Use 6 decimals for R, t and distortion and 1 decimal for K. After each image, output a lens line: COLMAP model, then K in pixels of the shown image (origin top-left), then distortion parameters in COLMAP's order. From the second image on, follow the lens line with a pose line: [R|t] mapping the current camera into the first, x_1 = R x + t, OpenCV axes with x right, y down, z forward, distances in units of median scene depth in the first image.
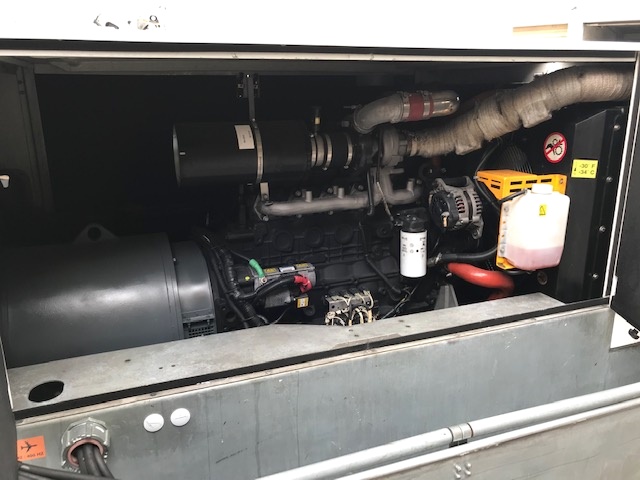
lens RADIAL K [[525.7, 0, 317.6], [0, 525.7, 238.7], [0, 0, 1]] dist [0.013370, 0.003256]
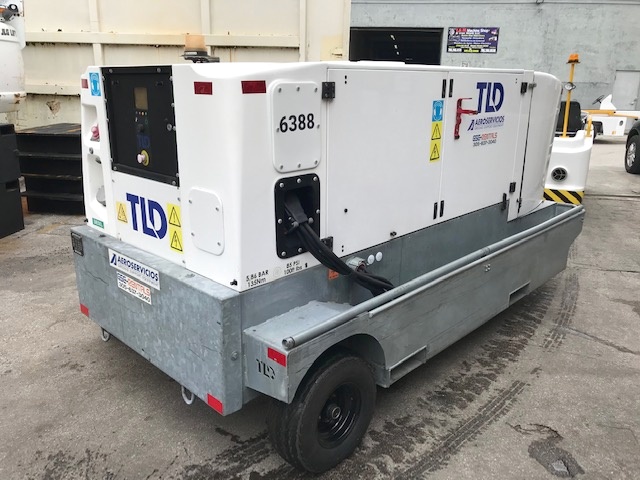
lens RADIAL K [[525.7, 0, 317.6], [0, 525.7, 238.7], [0, 0, 1]] dist [0.013370, 0.003256]
pose [[0.906251, -0.110251, 0.408110, -1.225530], [0.102932, 0.993887, 0.039929, 0.162141], [-0.410018, 0.005822, 0.912059, -0.685515]]
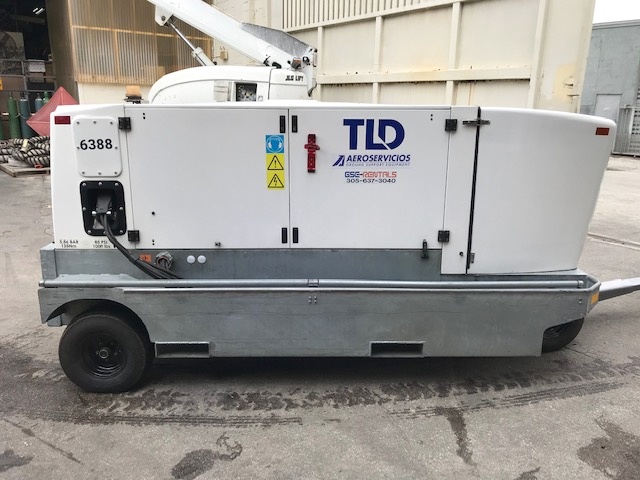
lens RADIAL K [[525.7, 0, 317.6], [0, 525.7, 238.7], [0, 0, 1]] dist [0.013370, 0.003256]
pose [[0.938454, 0.096203, -0.331735, 0.991767], [-0.106443, 0.994236, -0.012792, 0.211366], [0.328593, 0.047315, 0.943286, -1.061286]]
